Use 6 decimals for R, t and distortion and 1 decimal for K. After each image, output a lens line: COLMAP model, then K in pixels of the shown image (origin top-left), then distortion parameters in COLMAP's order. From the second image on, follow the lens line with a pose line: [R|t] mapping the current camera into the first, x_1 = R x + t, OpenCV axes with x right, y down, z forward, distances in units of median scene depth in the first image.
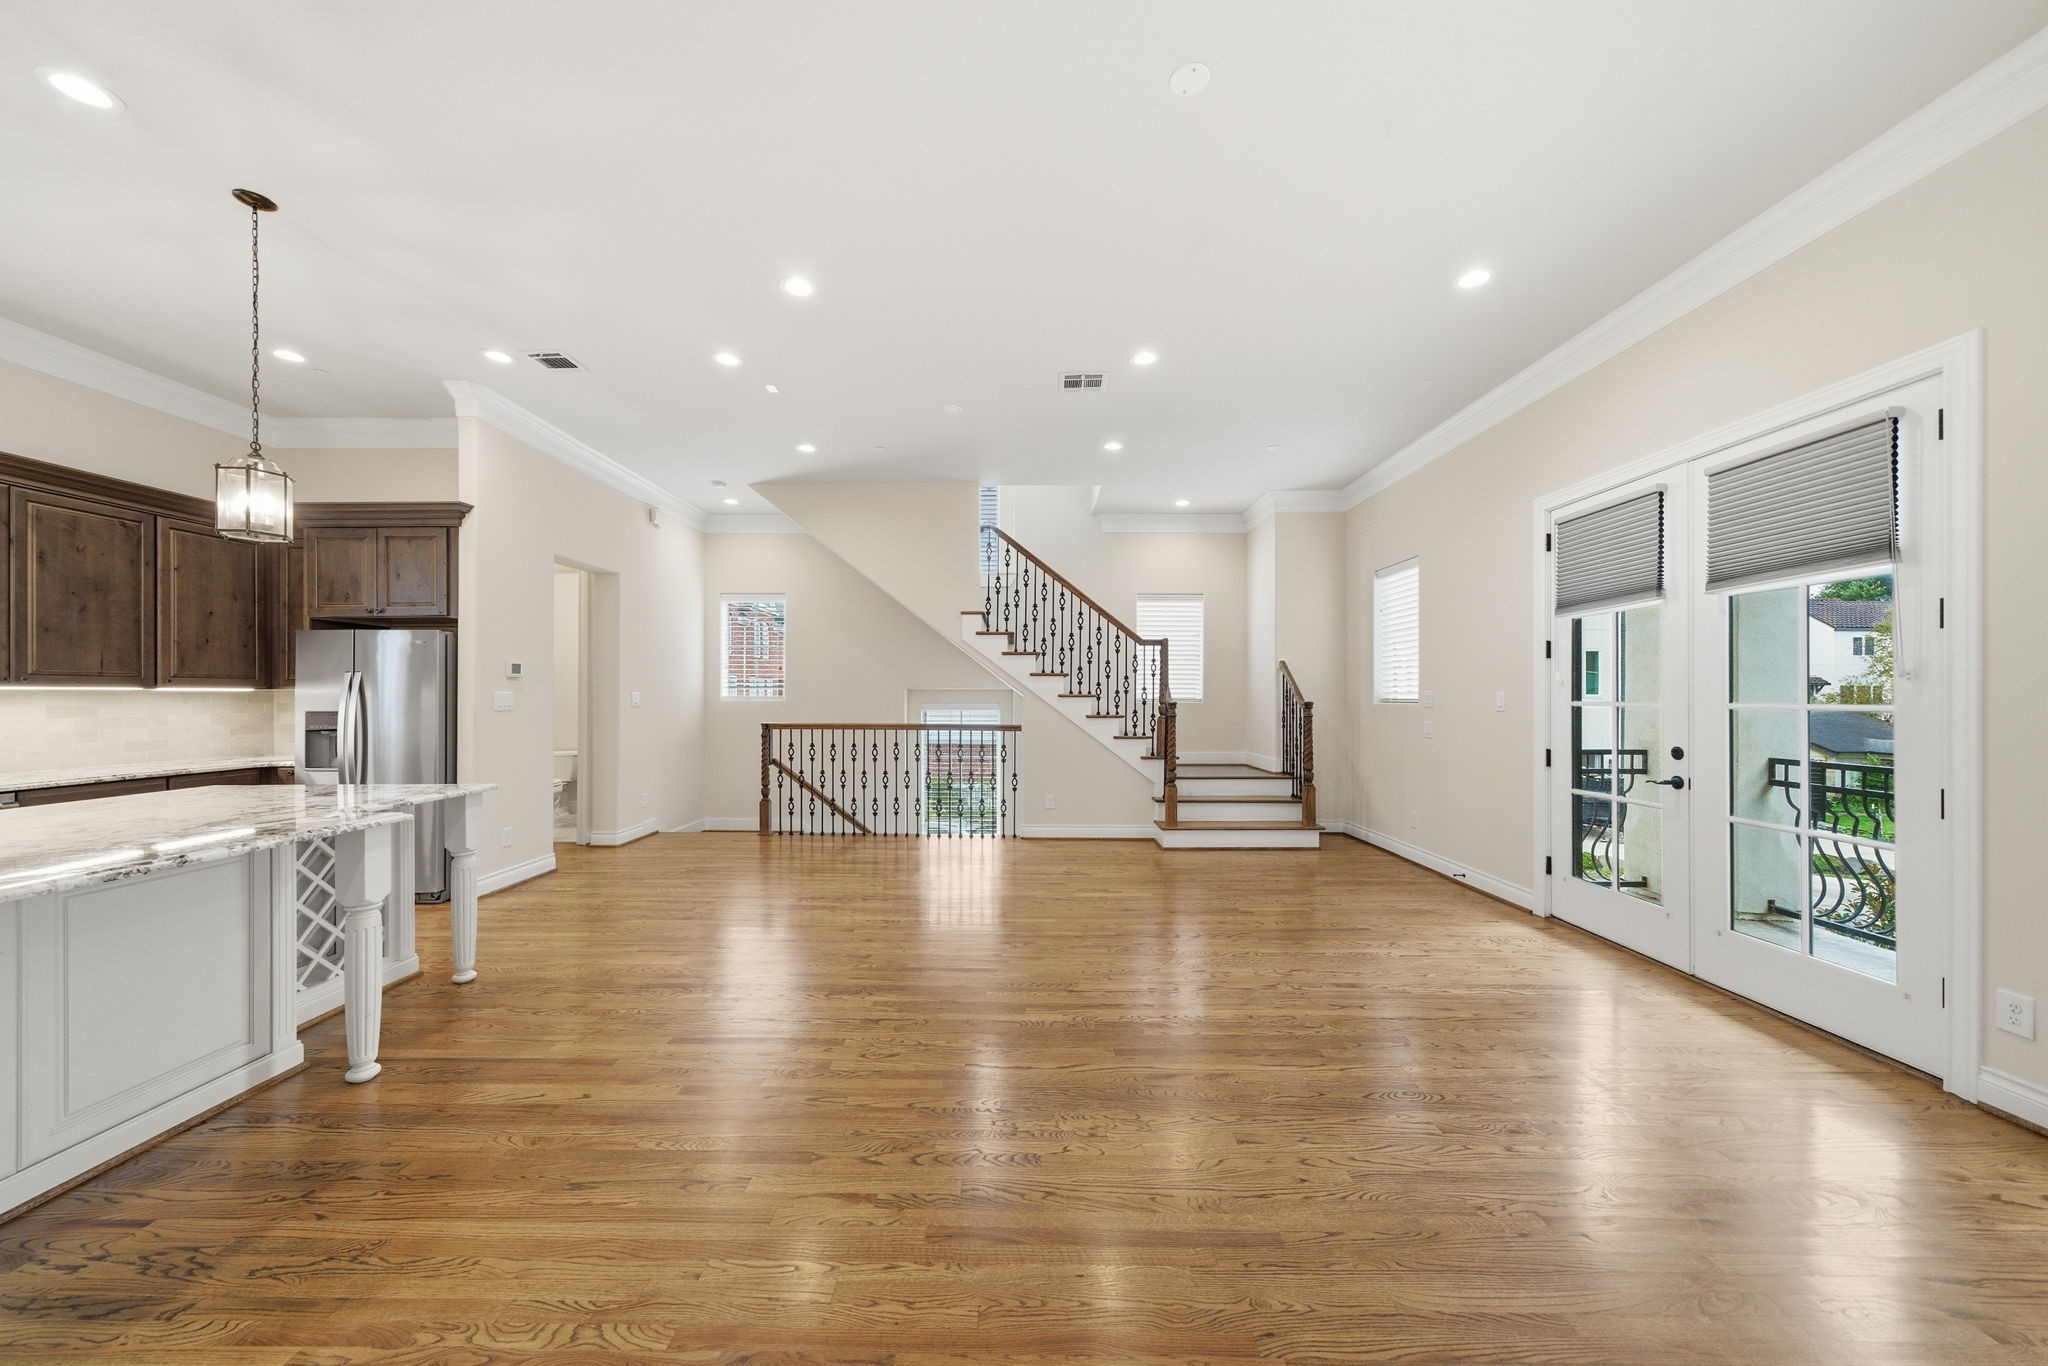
lens RADIAL K [[710.4, 0, 1010.7], [0, 710.4, 692.2], [0, 0, 1]] dist [-0.006878, 0.001190]
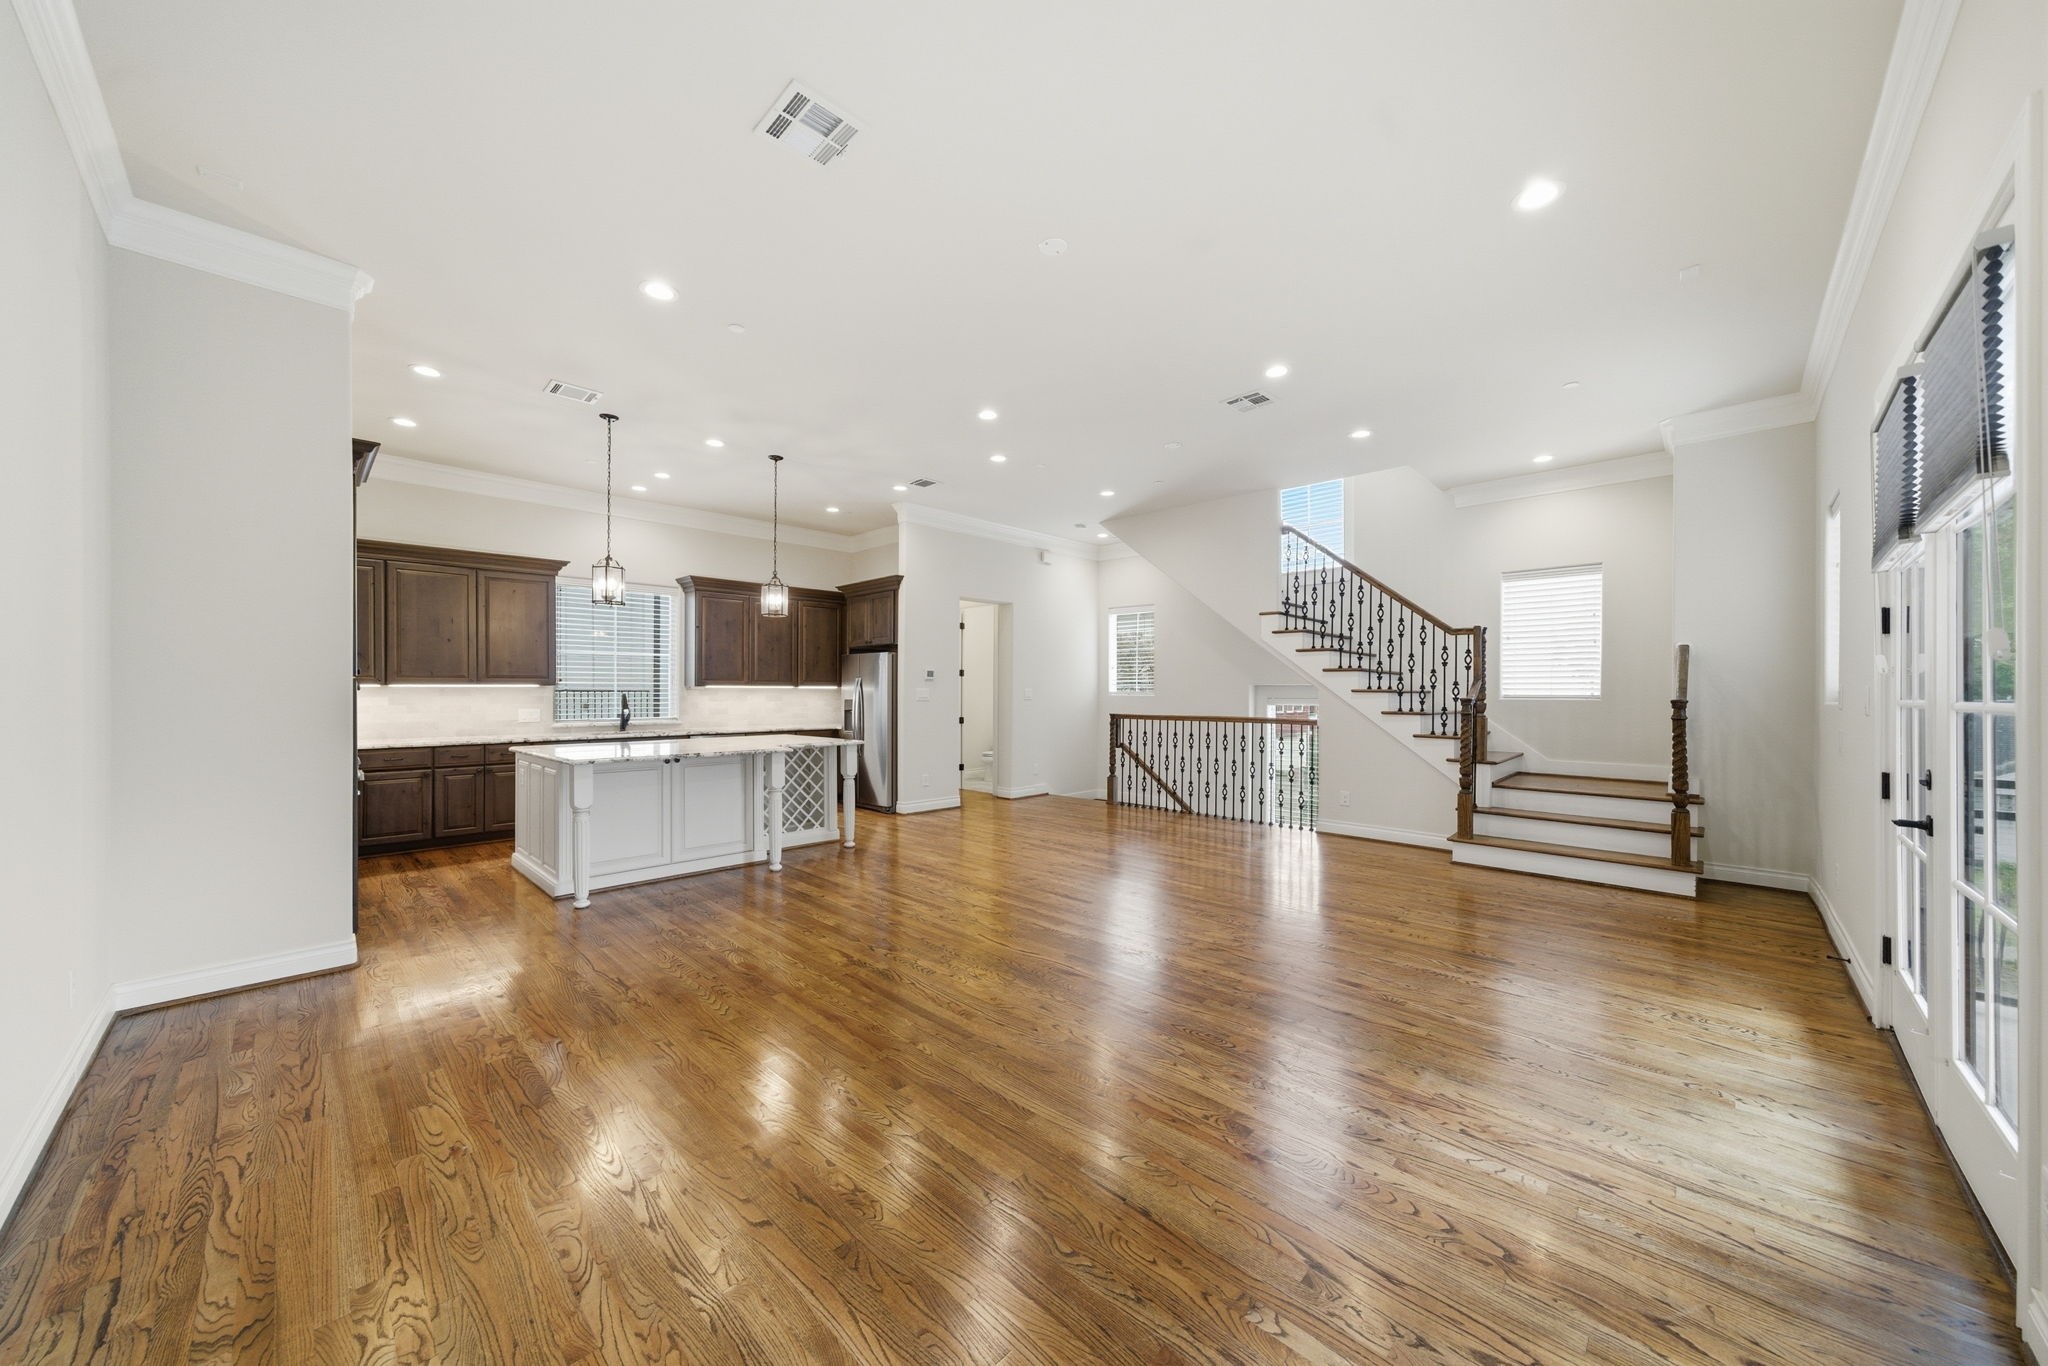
lens RADIAL K [[710.4, 0, 1021.6], [0, 710.4, 687.7], [0, 0, 1]] dist [-0.006878, 0.001190]
pose [[0.734580, -0.001888, -0.678520, 0.390143], [0.001907, 0.999998, -0.000717, -0.000578], [0.678520, -0.000767, 0.734582, -0.021202]]
